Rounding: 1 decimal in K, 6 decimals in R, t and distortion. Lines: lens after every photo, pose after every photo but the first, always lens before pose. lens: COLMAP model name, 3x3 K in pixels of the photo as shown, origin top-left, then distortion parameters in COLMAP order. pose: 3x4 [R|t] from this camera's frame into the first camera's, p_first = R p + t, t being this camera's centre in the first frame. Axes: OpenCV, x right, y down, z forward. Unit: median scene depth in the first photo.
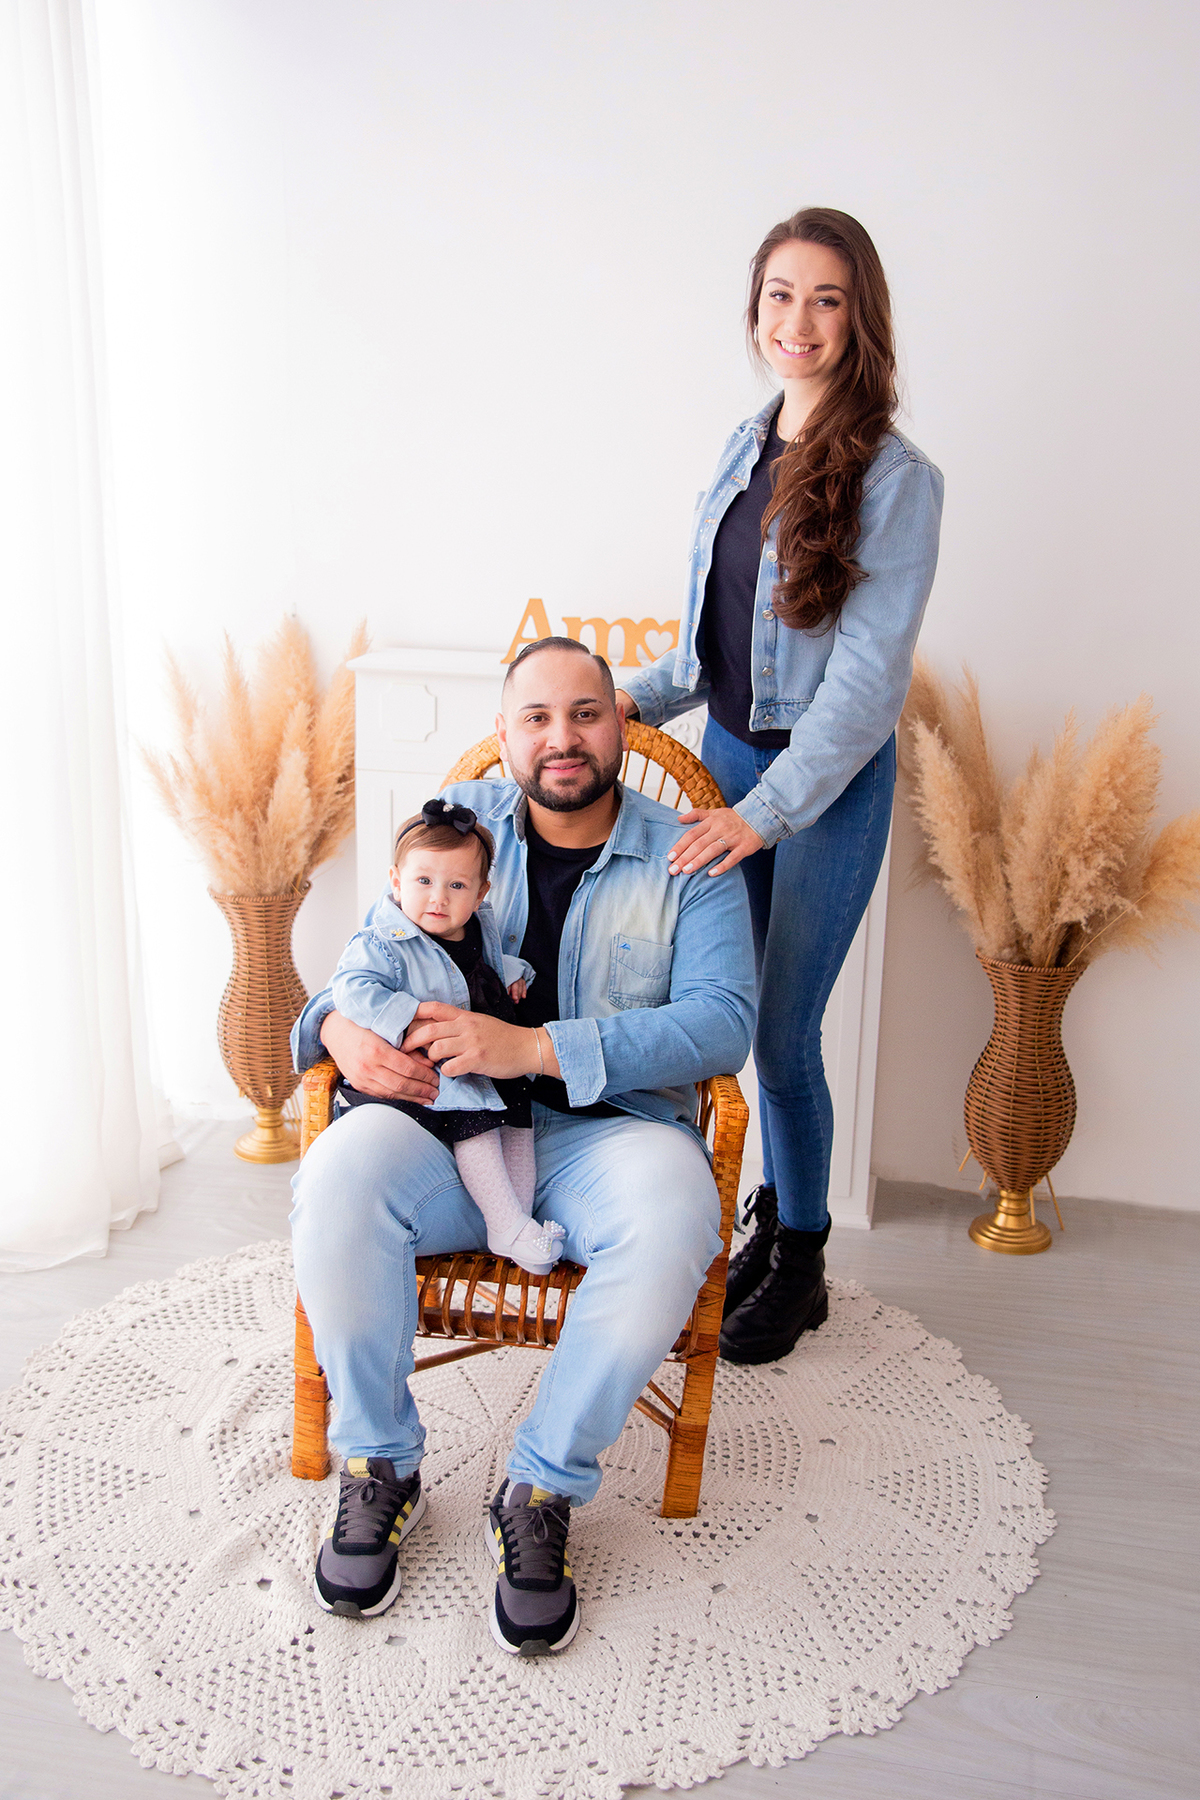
lens RADIAL K [[1902.4, 0, 580.5], [0, 1902.4, 883.2], [0, 0, 1]] dist [-0.016510, -0.096362]
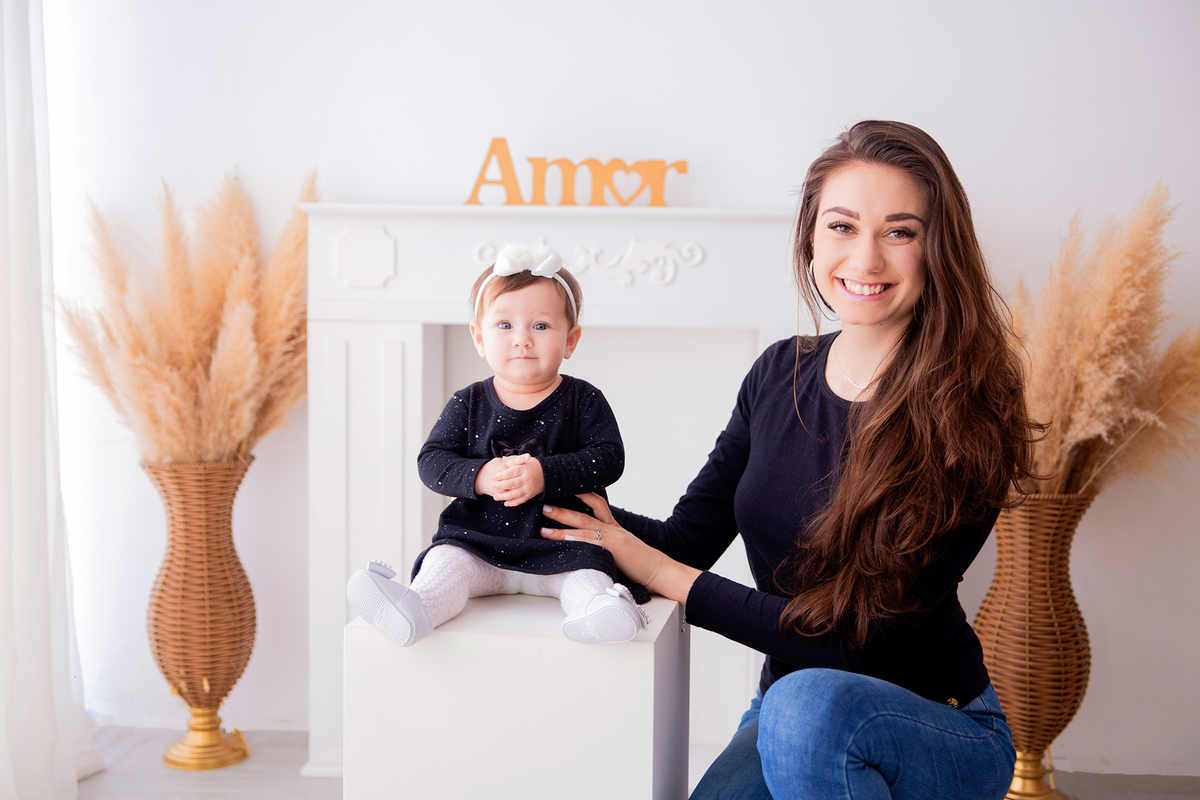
lens RADIAL K [[1585.0, 0, 597.2], [0, 1585.0, 402.2], [0, 0, 1]] dist [0.092663, -0.000852]
pose [[0.993839, -0.015656, 0.109721, -0.066265], [0.032905, 0.987016, -0.157212, 0.113202], [-0.105835, 0.159854, 0.981451, 0.232669]]
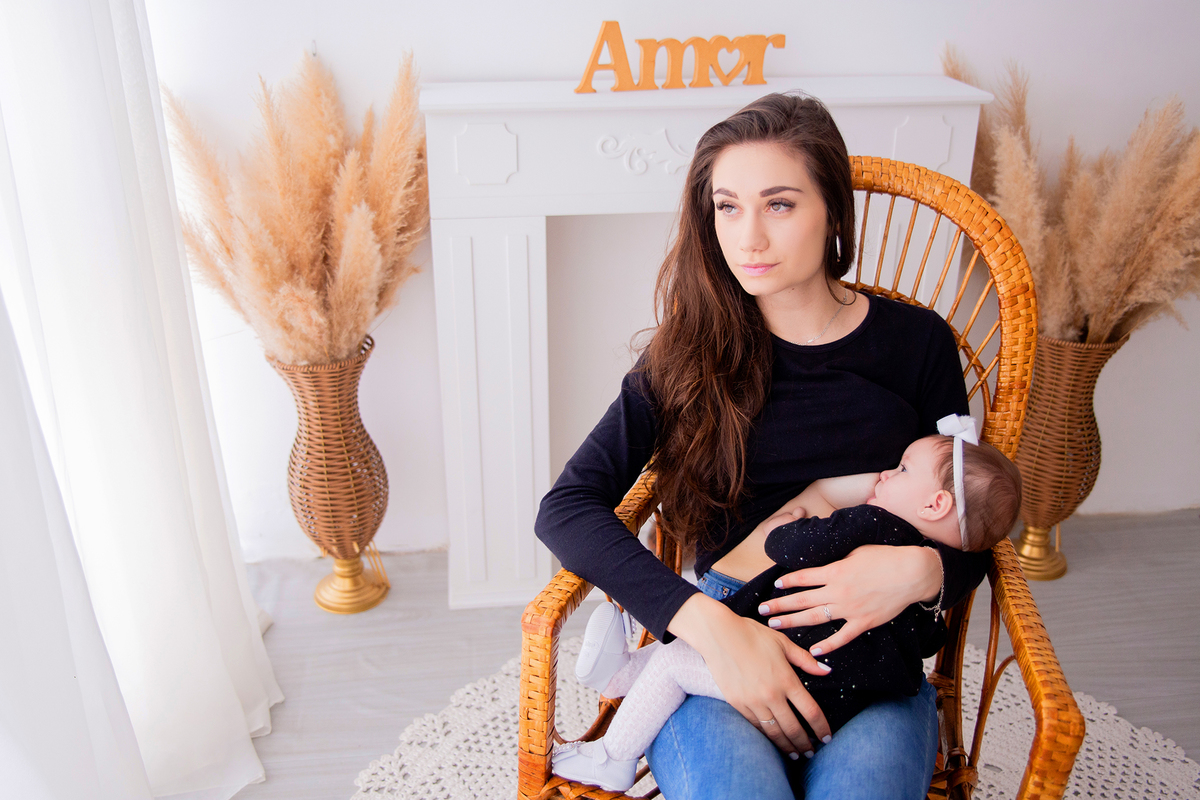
lens RADIAL K [[1160.2, 0, 593.7], [0, 1160.2, 402.8], [0, 0, 1]] dist [-0.051518, 0.091801]
pose [[0.946062, -0.149576, 0.287392, -0.231042], [0.095544, 0.976405, 0.193662, -0.078243], [-0.309578, -0.155758, 0.938030, 0.444269]]
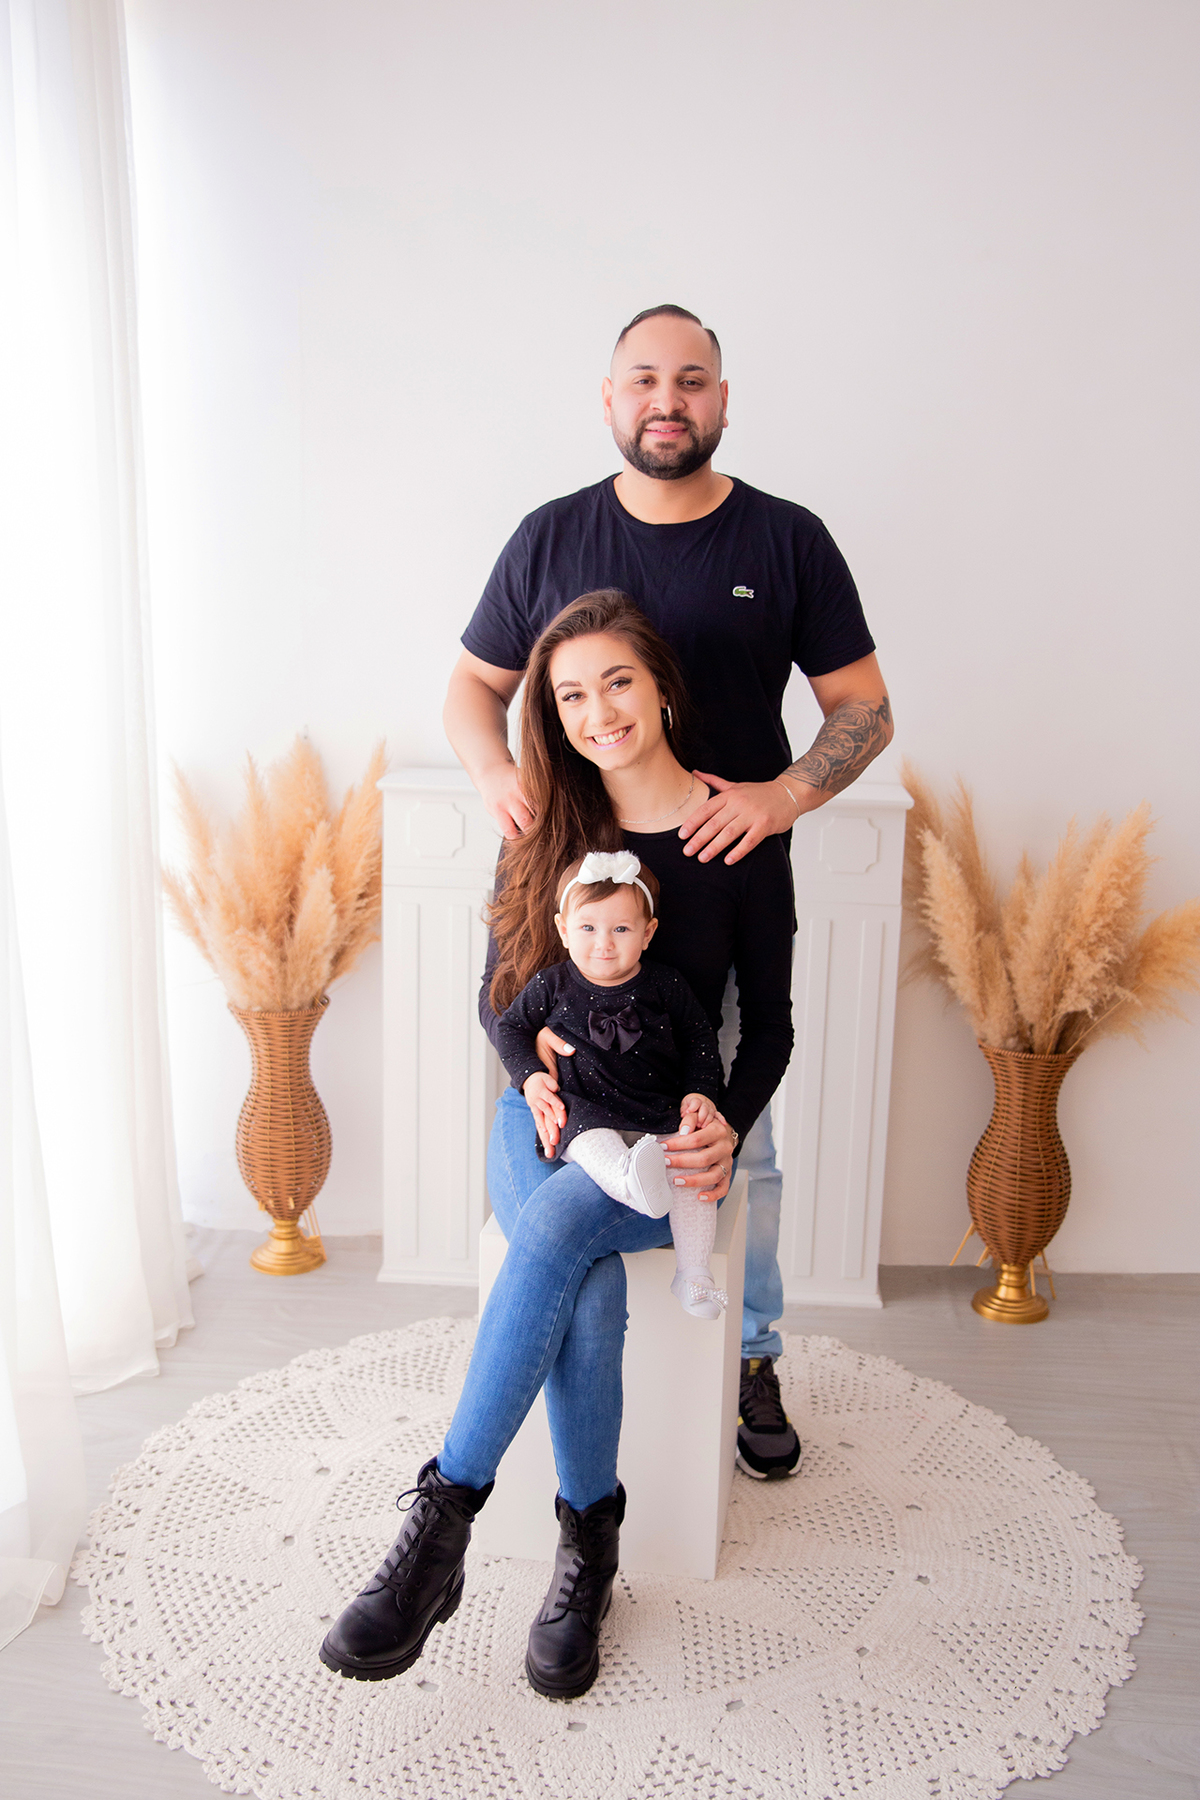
lens RADIAL K [[1845.9, 0, 600.6], [0, 1845.9, 912.7], [0, 0, 1]] dist [-0.021189, -0.018657]
pose [[0.989496, -0.022929, 0.142732, -0.151758], [0.028933, 0.998776, -0.040127, -0.001529], [-0.141638, 0.043835, 0.988948, -0.006371]]
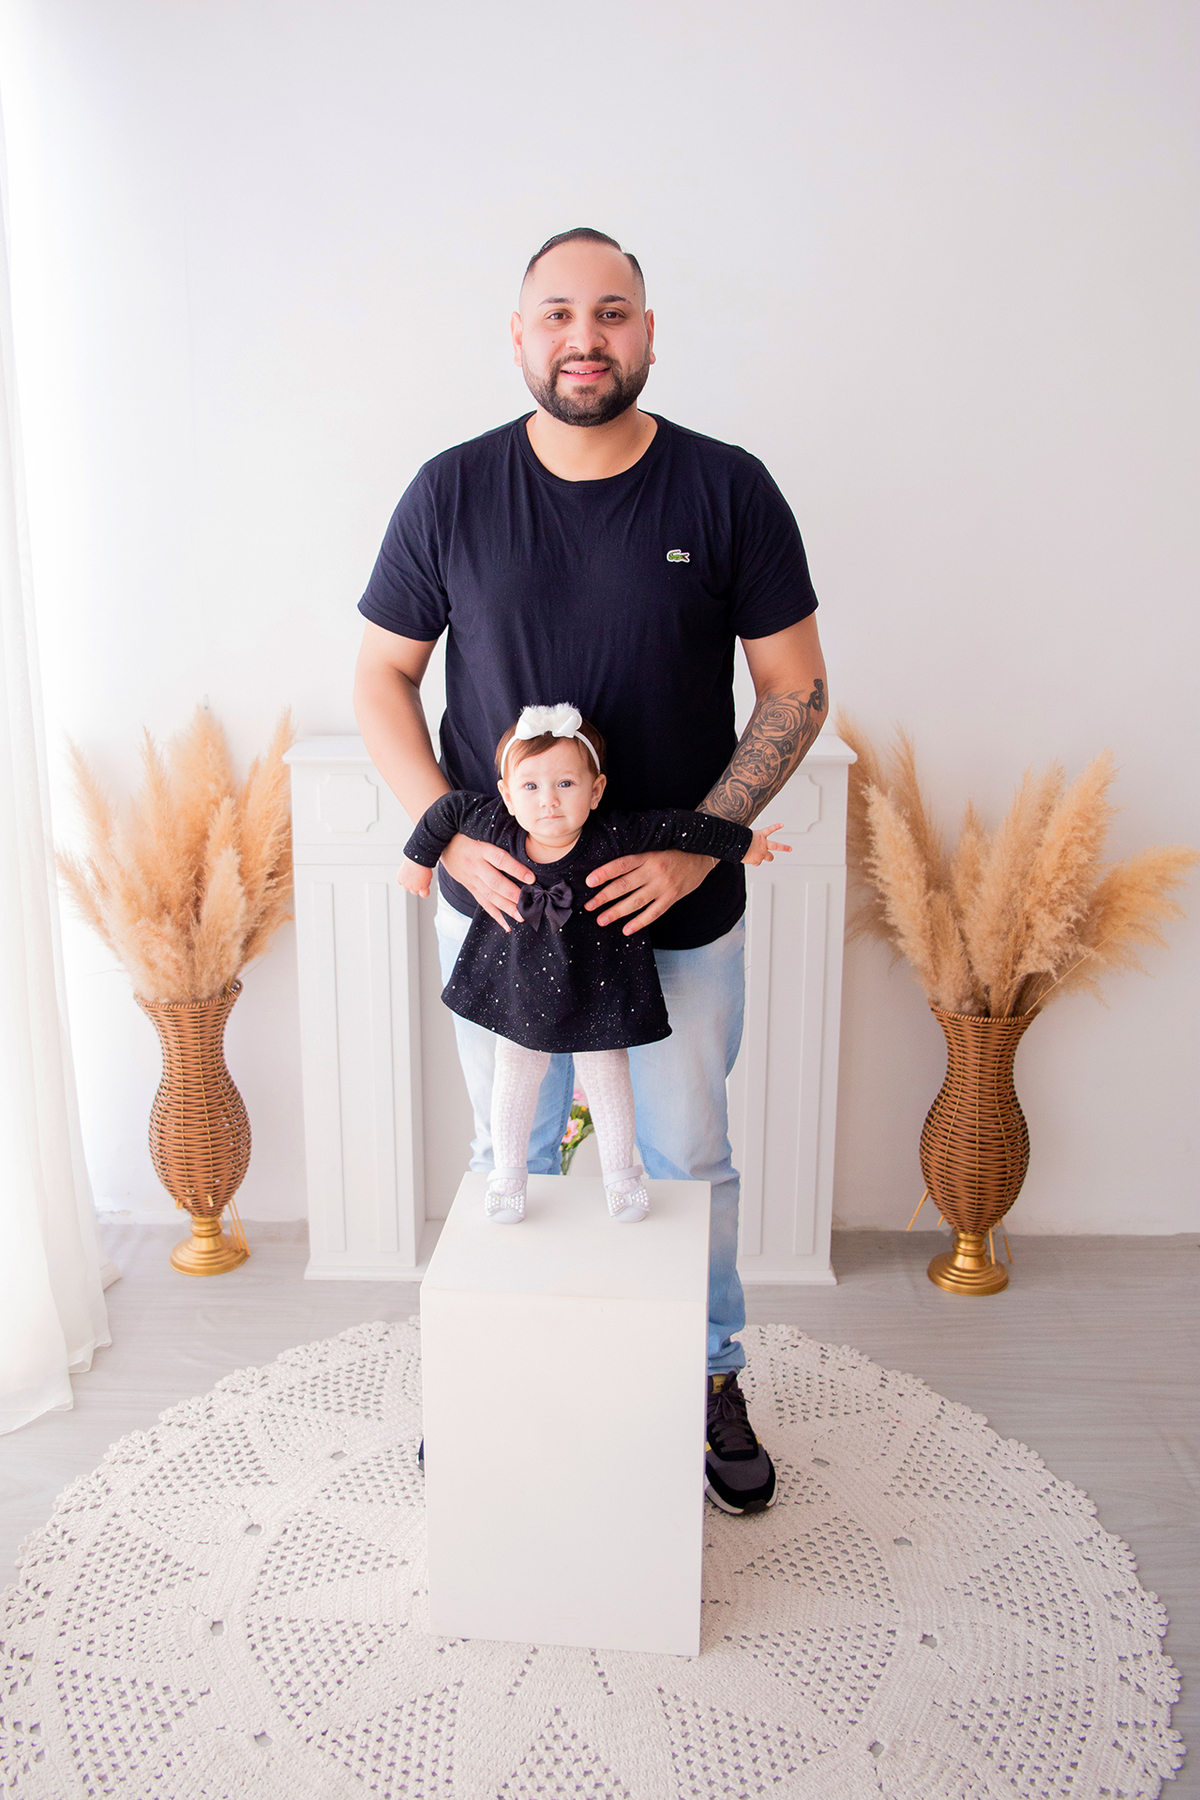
lens RADIAL K [[1626.4, 0, 530.3], [0, 1626.4, 800.3], [0, 0, 1]] dist [-0.103729, 0.085903]
pose [[0.984180, -0.059451, 0.166899, -0.142007], [0.068319, 0.996513, -0.047898, -0.046978], [-0.163470, 0.058543, 0.984810, 0.175569]]
